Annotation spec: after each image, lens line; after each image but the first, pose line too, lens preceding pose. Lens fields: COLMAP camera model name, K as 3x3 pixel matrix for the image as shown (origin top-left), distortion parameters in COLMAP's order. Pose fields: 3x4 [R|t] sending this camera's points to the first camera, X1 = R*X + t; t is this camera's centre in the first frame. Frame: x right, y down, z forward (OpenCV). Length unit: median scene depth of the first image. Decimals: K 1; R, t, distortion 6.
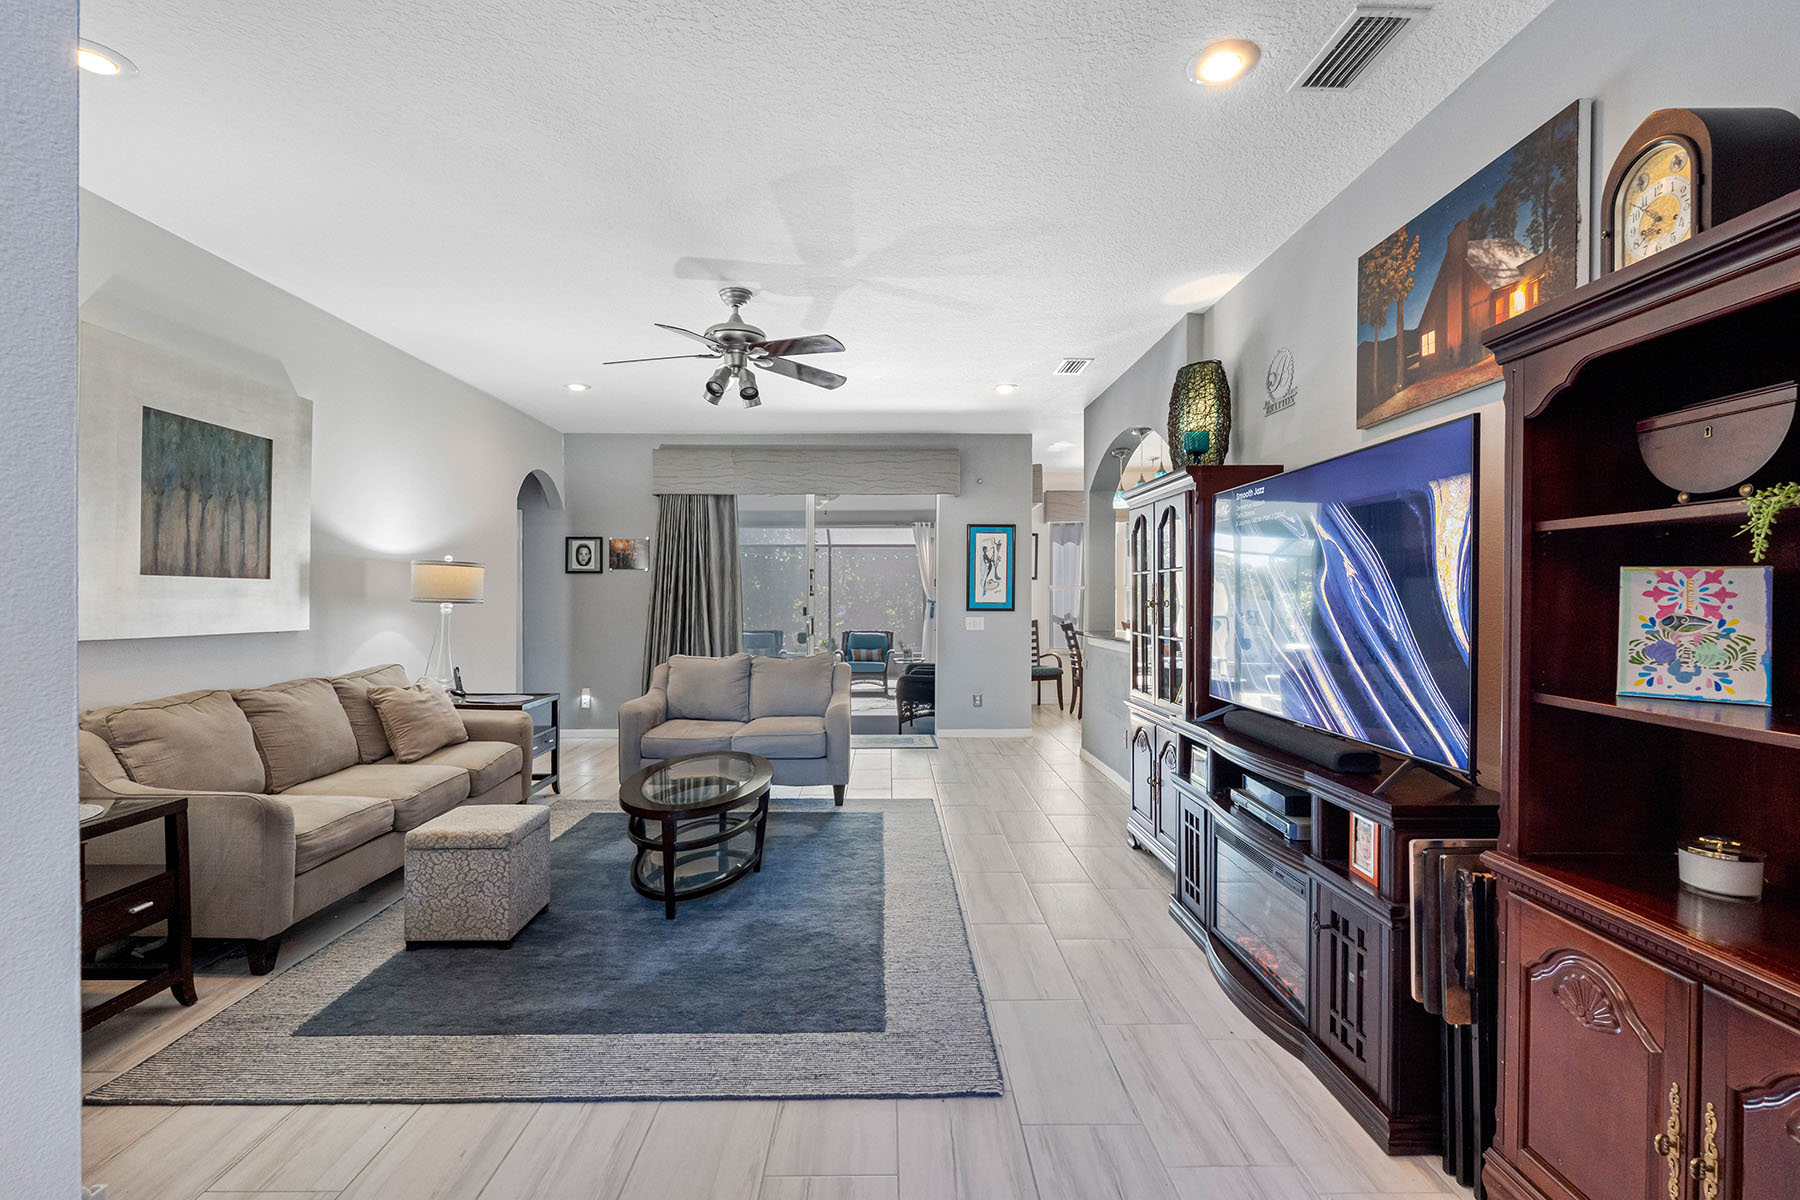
lens RADIAL K [[813.0, 0, 893.3], [0, 813.0, 598.9], [0, 0, 1]] dist [-0.003178, -0.000223]
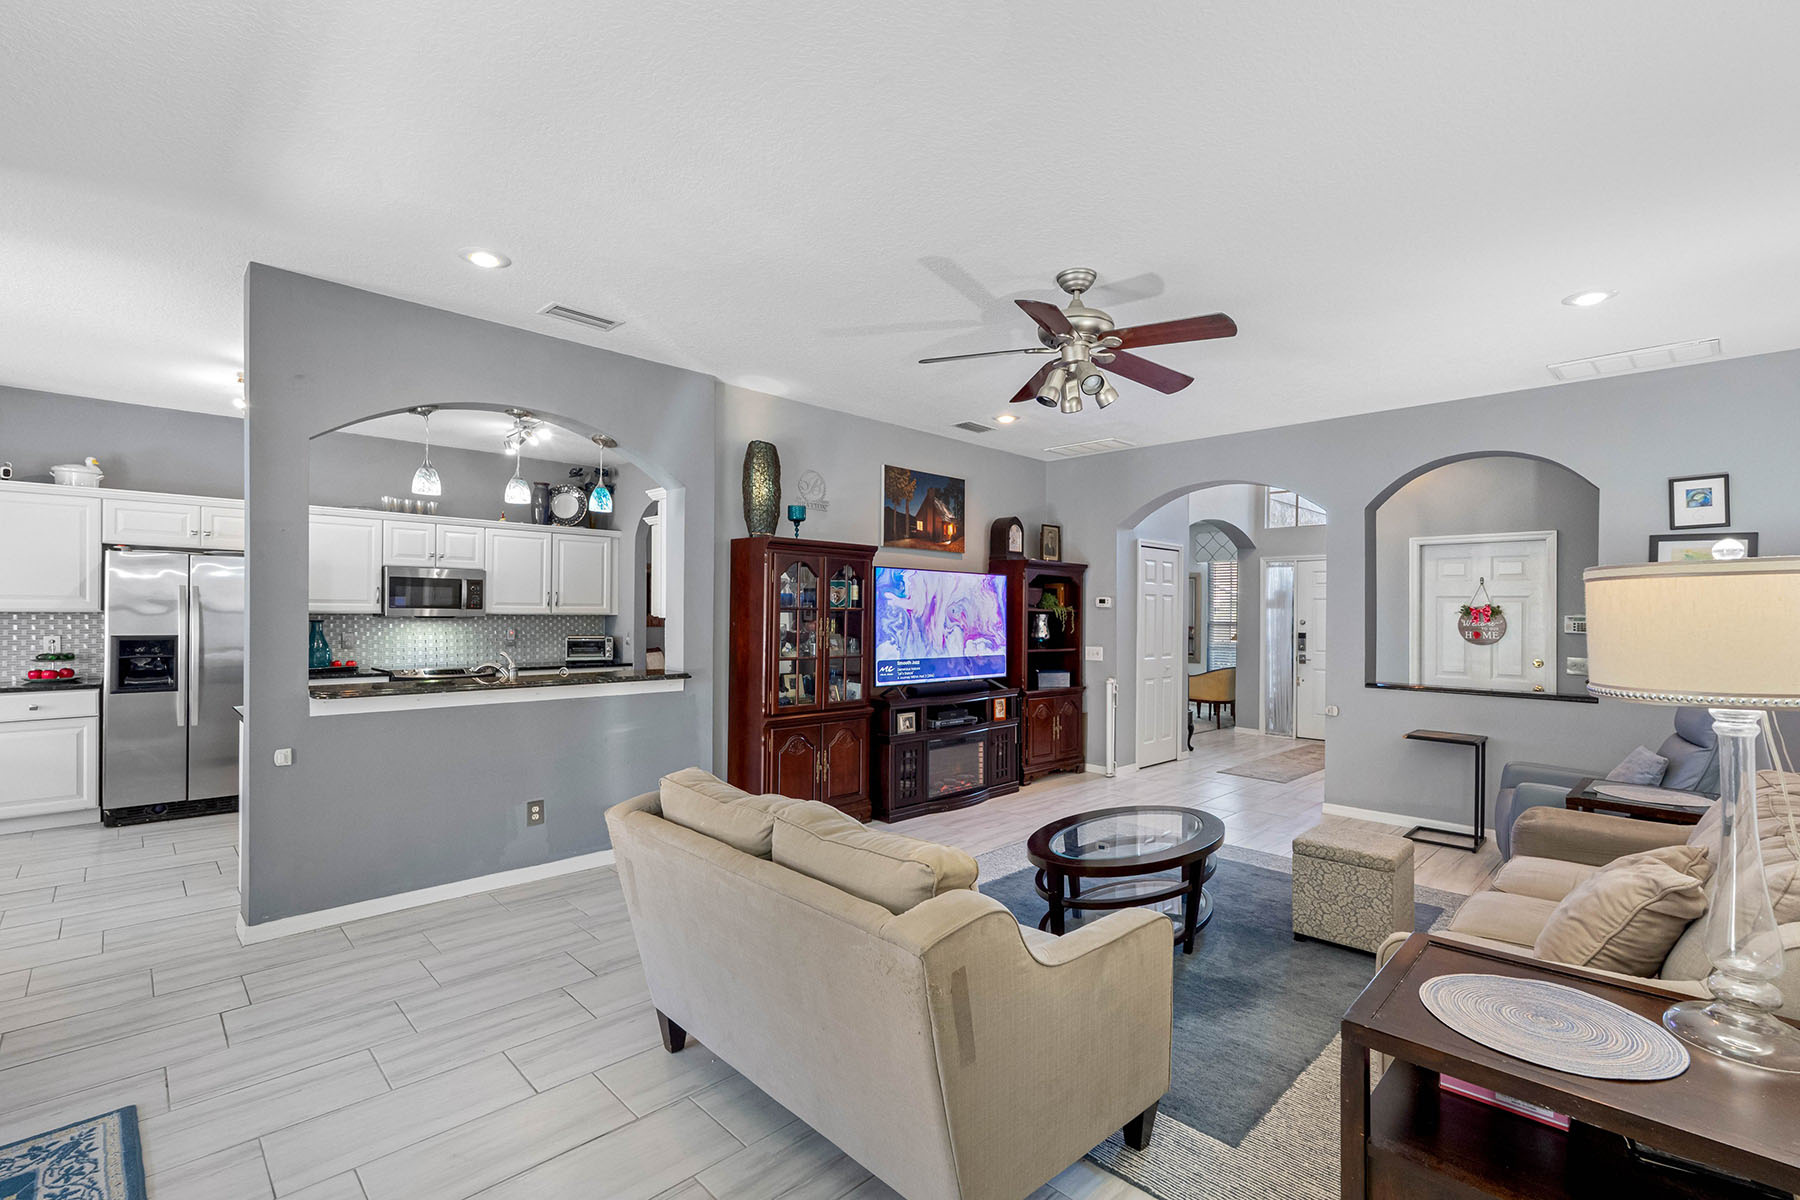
lens RADIAL K [[813.0, 0, 901.6], [0, 813.0, 609.5], [0, 0, 1]] dist [-0.003178, -0.000223]
pose [[-0.710542, -0.000772, 0.703654, -1.076691], [-0.005380, 0.999976, -0.004336, -0.042172], [-0.703634, -0.006866, -0.710529, 2.829429]]
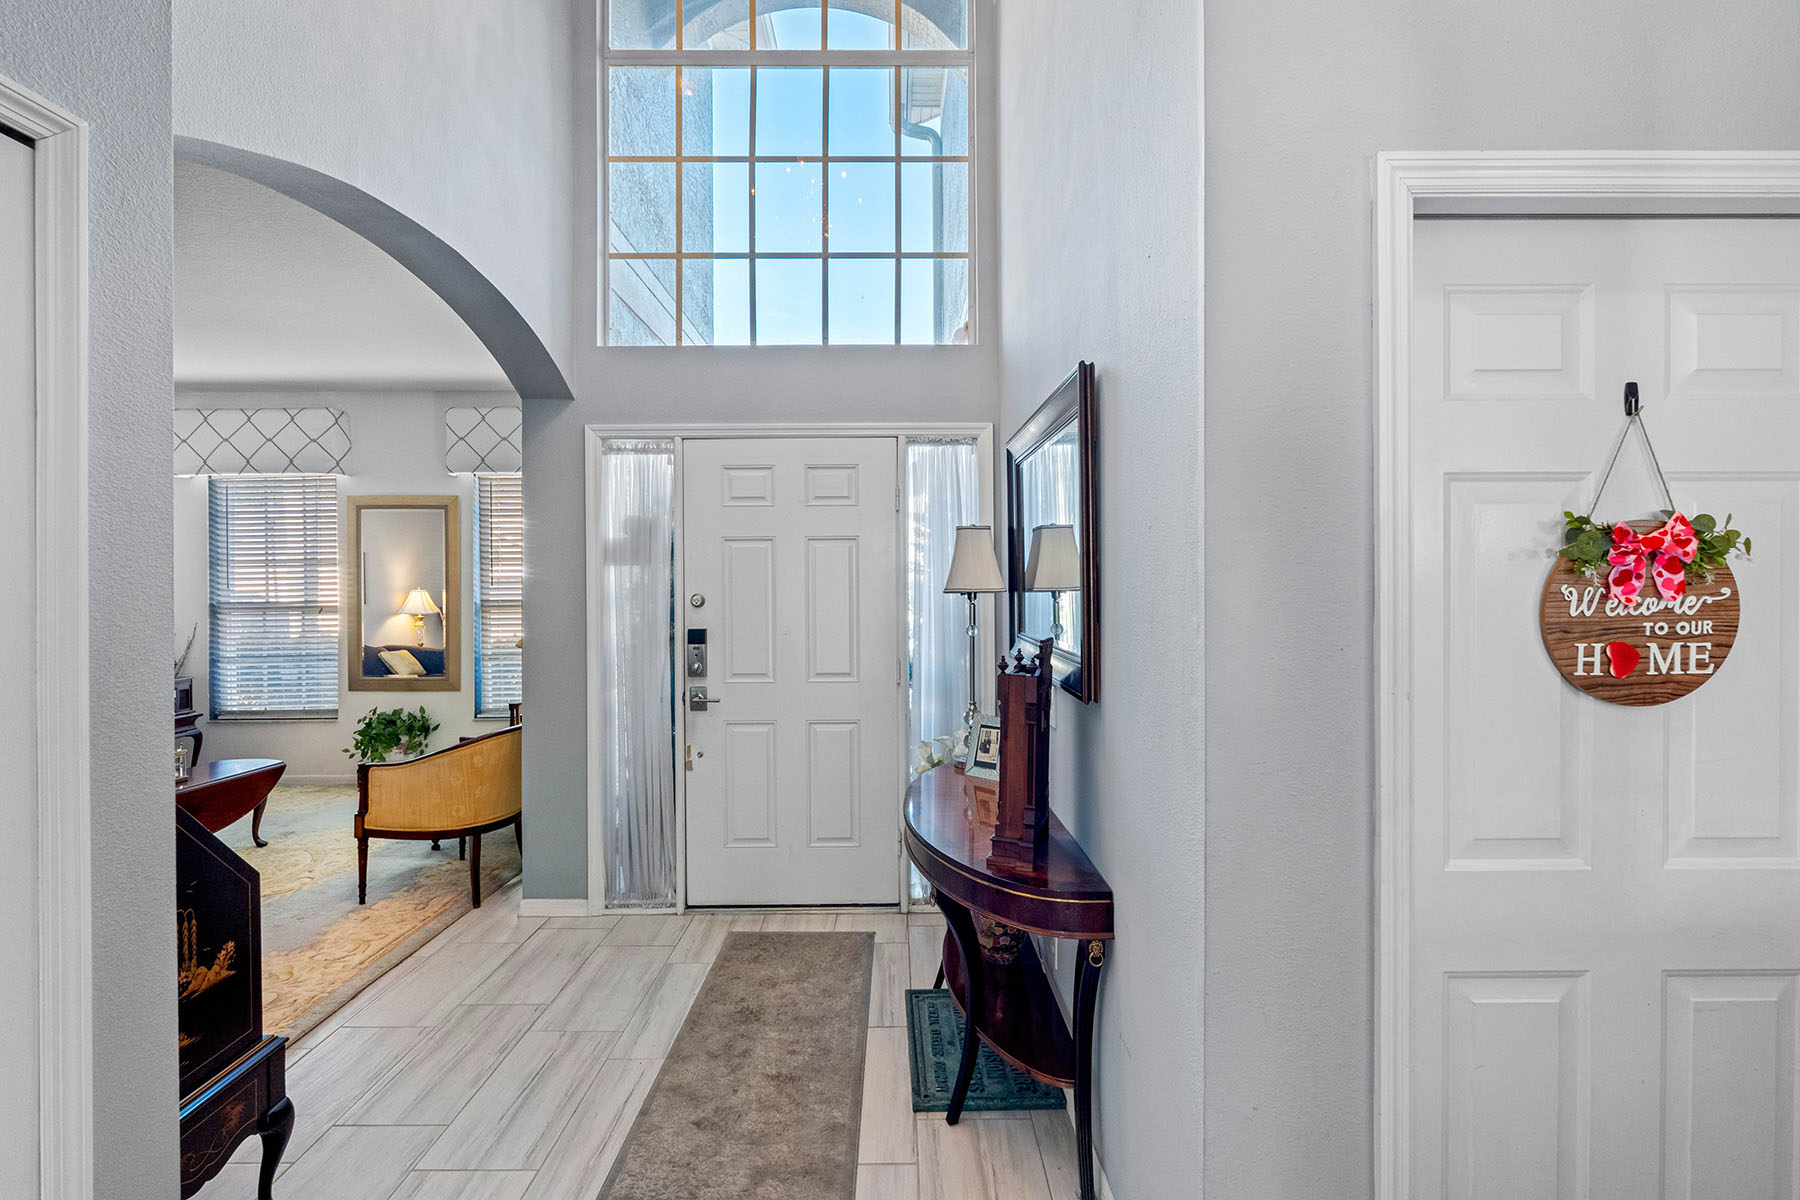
lens RADIAL K [[813.0, 0, 905.9], [0, 813.0, 592.8], [0, 0, 1]] dist [-0.003178, -0.000223]
pose [[-0.999926, 0.004707, -0.011249, -0.650936], [0.004631, 0.999966, 0.006787, -0.037530], [0.011281, 0.006734, -0.999914, 1.719183]]
